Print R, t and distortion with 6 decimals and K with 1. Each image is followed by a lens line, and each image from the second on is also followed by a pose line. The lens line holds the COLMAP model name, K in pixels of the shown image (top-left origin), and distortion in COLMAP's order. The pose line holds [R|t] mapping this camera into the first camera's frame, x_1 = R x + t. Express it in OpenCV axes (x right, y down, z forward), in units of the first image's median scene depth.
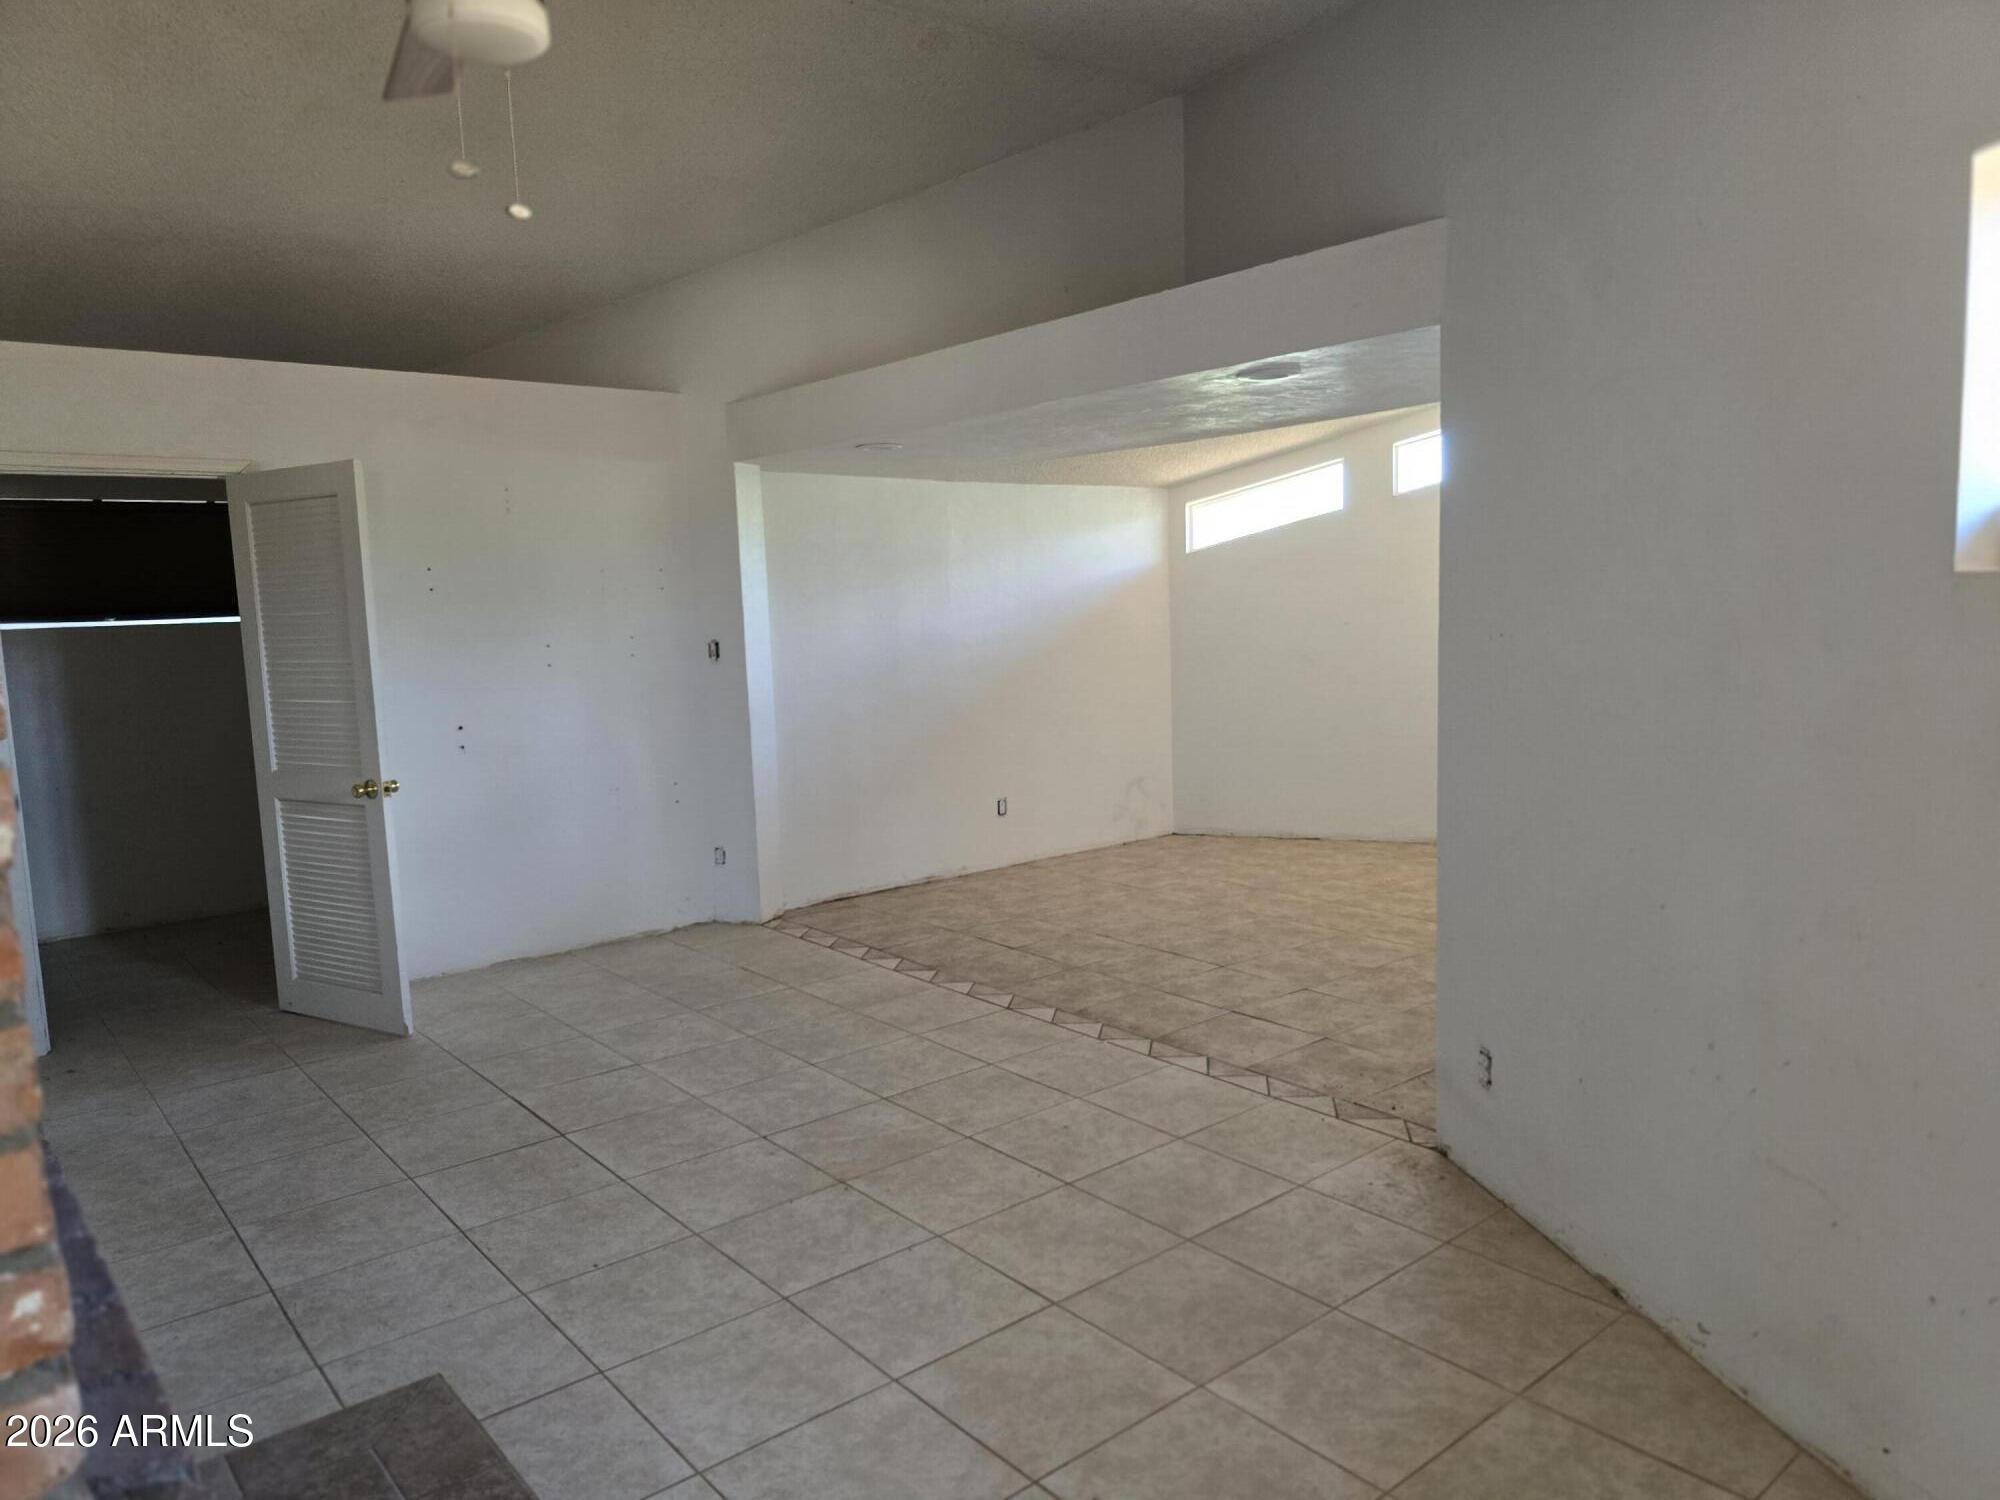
lens RADIAL K [[1353.5, 0, 1008.1], [0, 1353.5, 755.8], [0, 0, 1]] dist [0.022432, -0.005850]
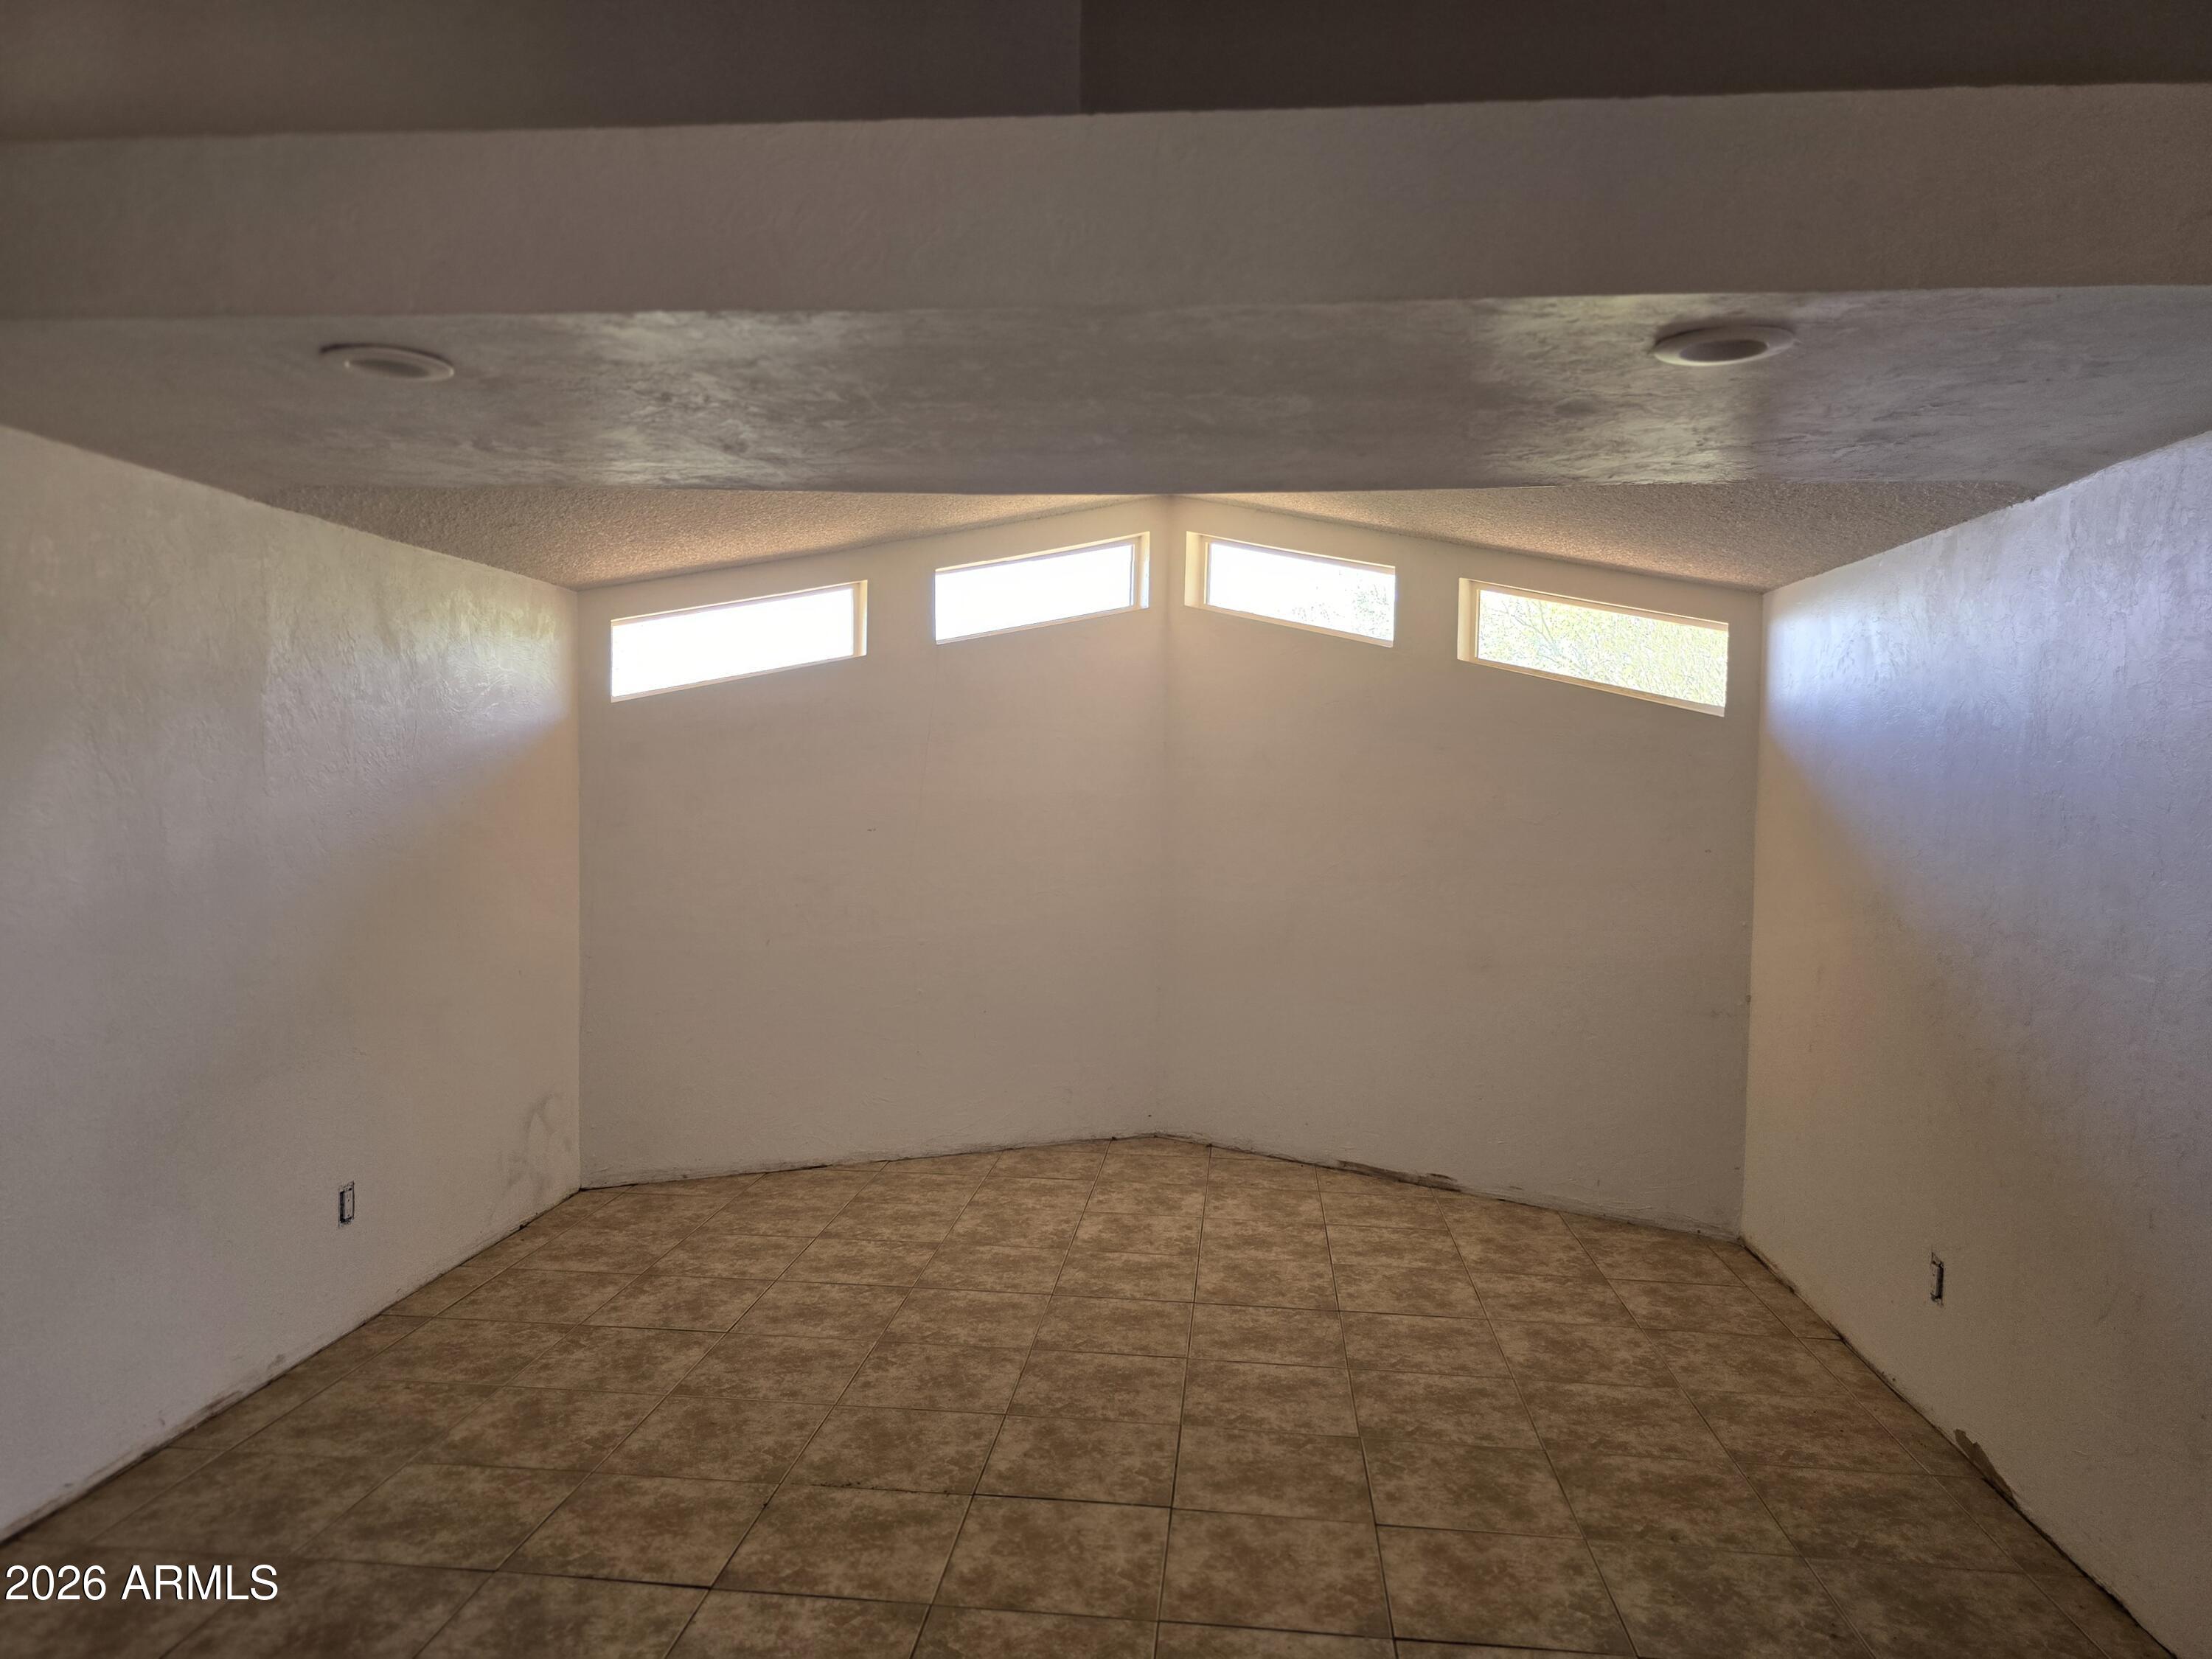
lens RADIAL K [[1497.0, 0, 1102.9], [0, 1497.0, 811.2], [0, 0, 1]] dist [0.022432, -0.005850]
pose [[0.709472, 0.029941, 0.704097, -0.244371], [0.043401, 0.995344, -0.086058, -0.052427], [-0.703395, 0.091614, 0.704870, 0.553130]]
